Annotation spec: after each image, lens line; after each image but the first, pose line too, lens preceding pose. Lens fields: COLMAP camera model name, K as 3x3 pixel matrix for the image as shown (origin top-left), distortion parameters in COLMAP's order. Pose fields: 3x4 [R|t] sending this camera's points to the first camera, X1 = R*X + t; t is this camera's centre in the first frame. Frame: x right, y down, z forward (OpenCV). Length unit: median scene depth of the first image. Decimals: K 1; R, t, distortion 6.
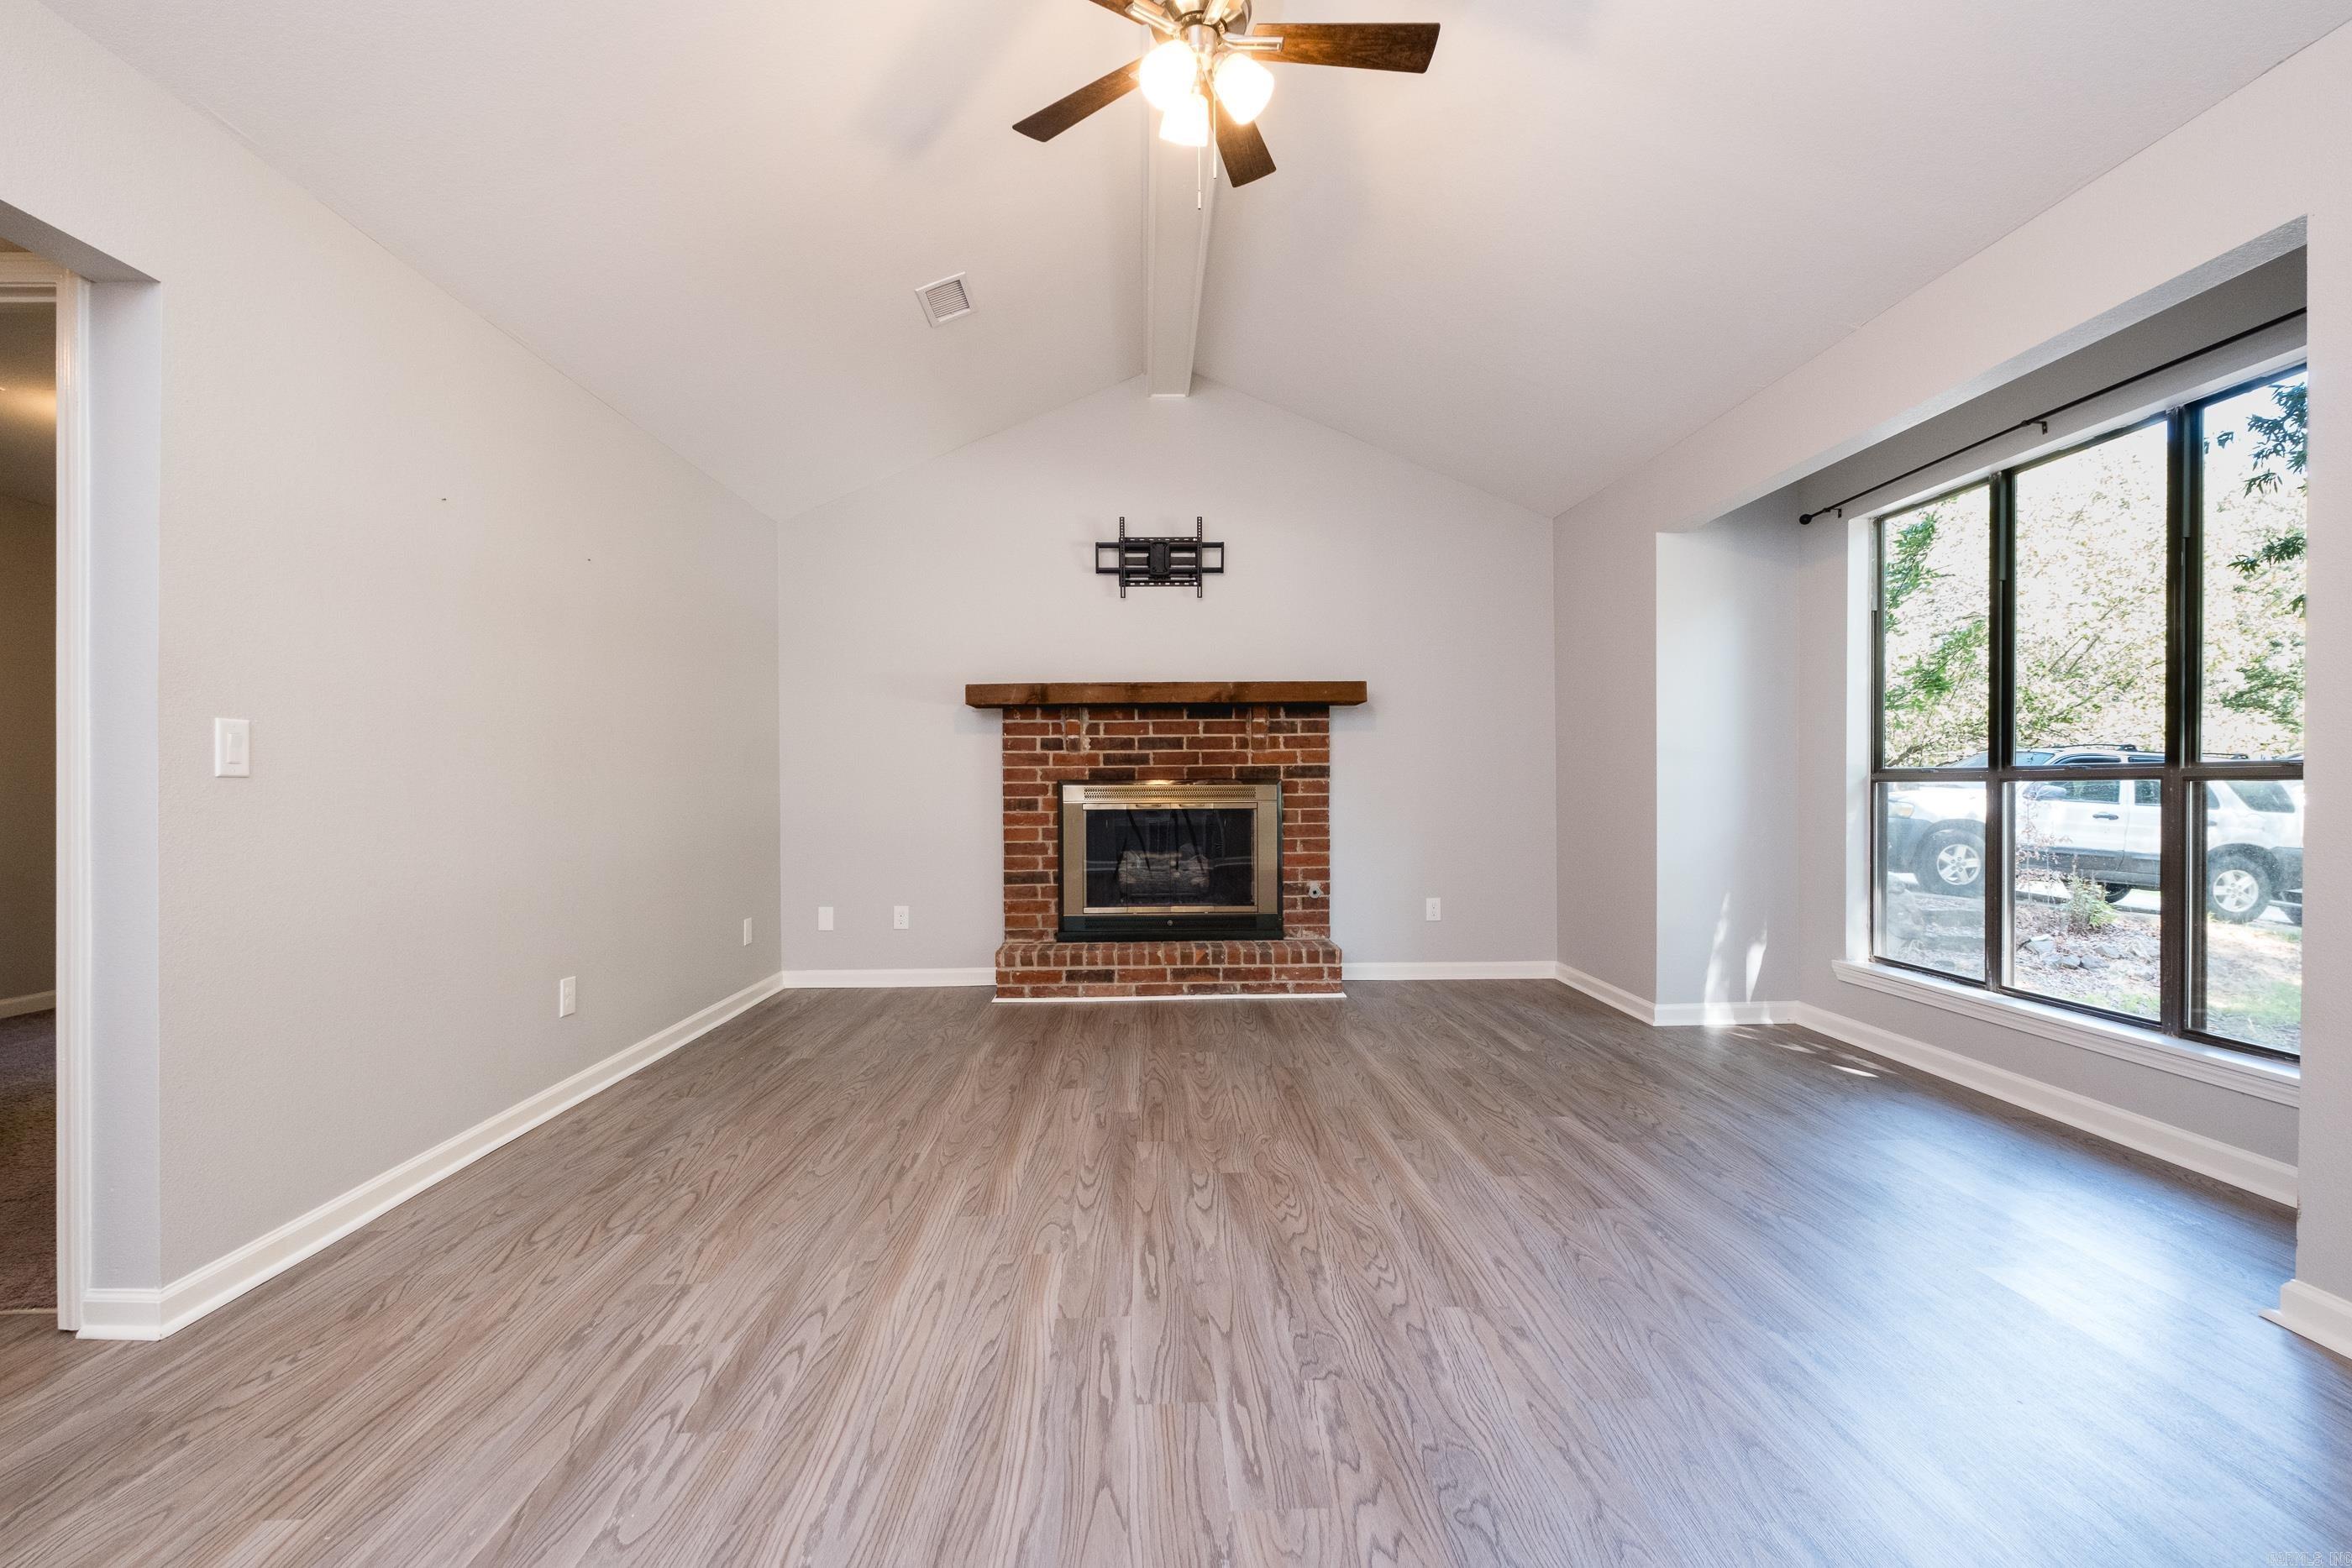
lens RADIAL K [[1008.1, 0, 1172.2], [0, 1008.1, 781.2], [0, 0, 1]] dist [0.001043, -0.000275]
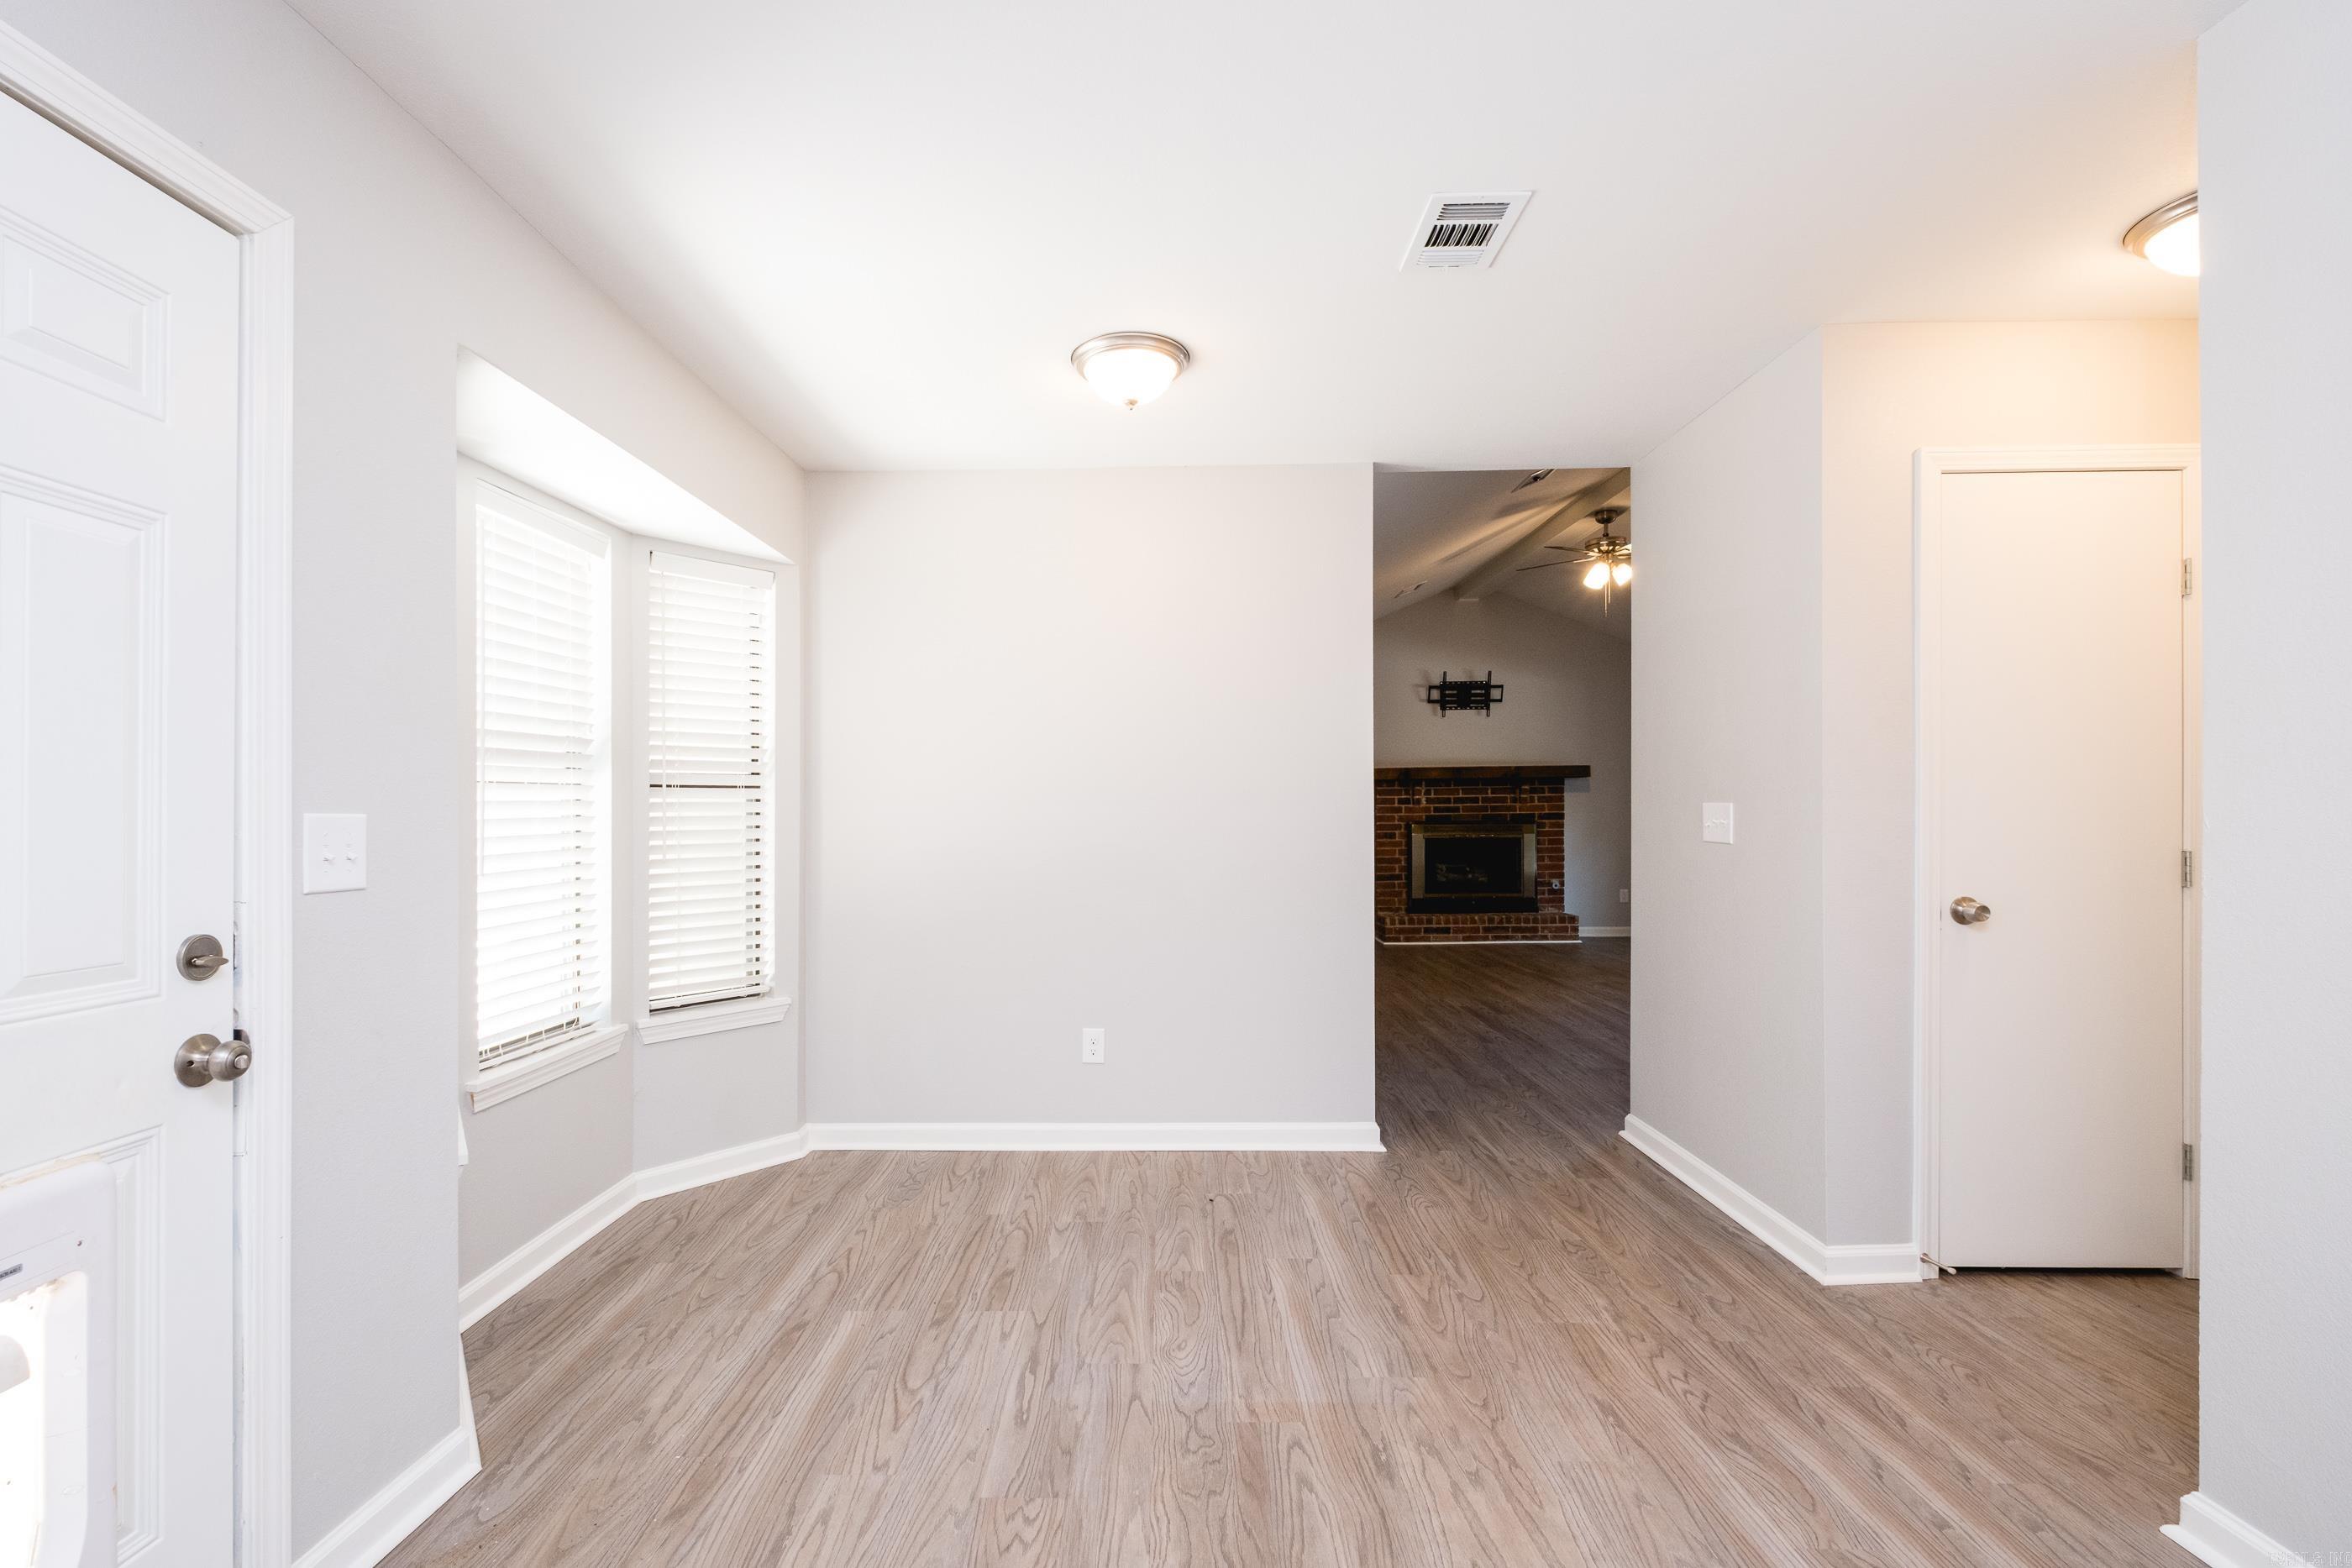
lens RADIAL K [[1054.6, 0, 1147.5], [0, 1054.6, 810.4], [0, 0, 1]] dist [0.010751, -0.009798]
pose [[0.999085, -0.002418, -0.042711, -0.741786], [0.002419, 0.999997, -0.000029, -0.032707], [0.042711, -0.000075, 0.999087, -1.301769]]
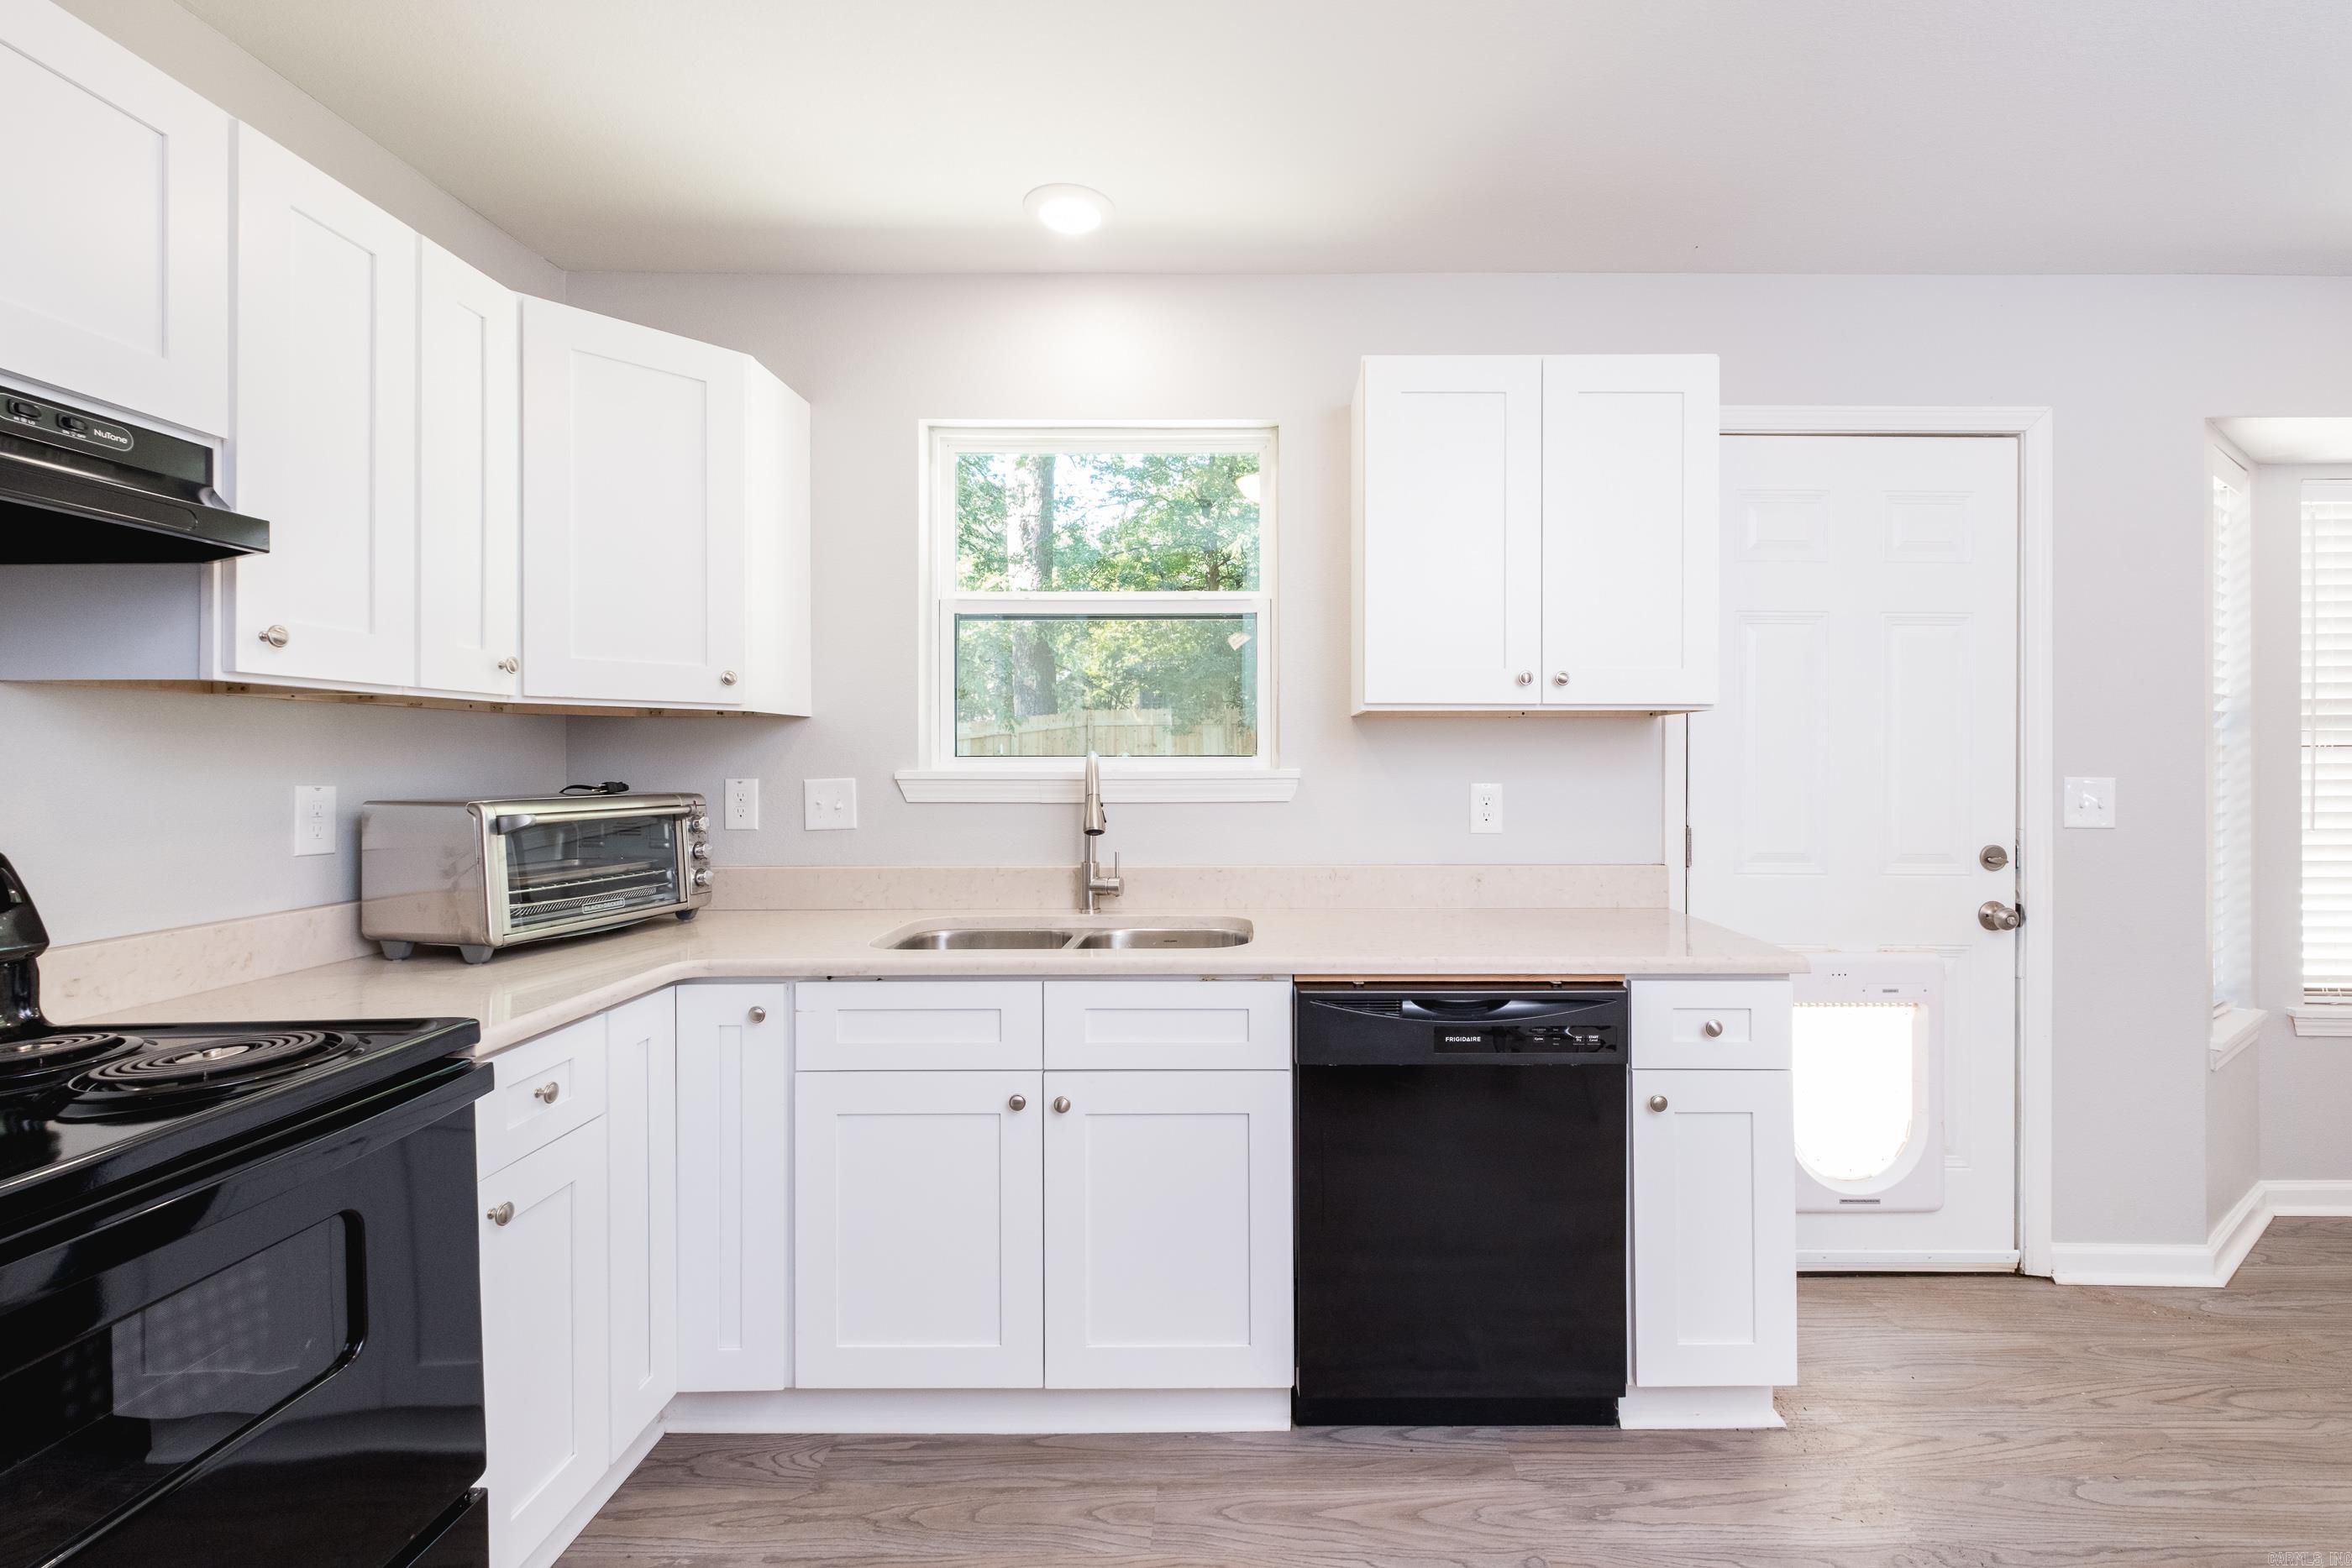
lens RADIAL K [[1030.2, 0, 1246.0], [0, 1030.2, 756.1], [0, 0, 1]] dist [0.001050, -0.000241]
pose [[-0.015121, 0.006693, -0.999863, -0.408354], [-0.002928, 0.999973, 0.006738, -0.049726], [0.999881, 0.003029, -0.015101, -1.414783]]
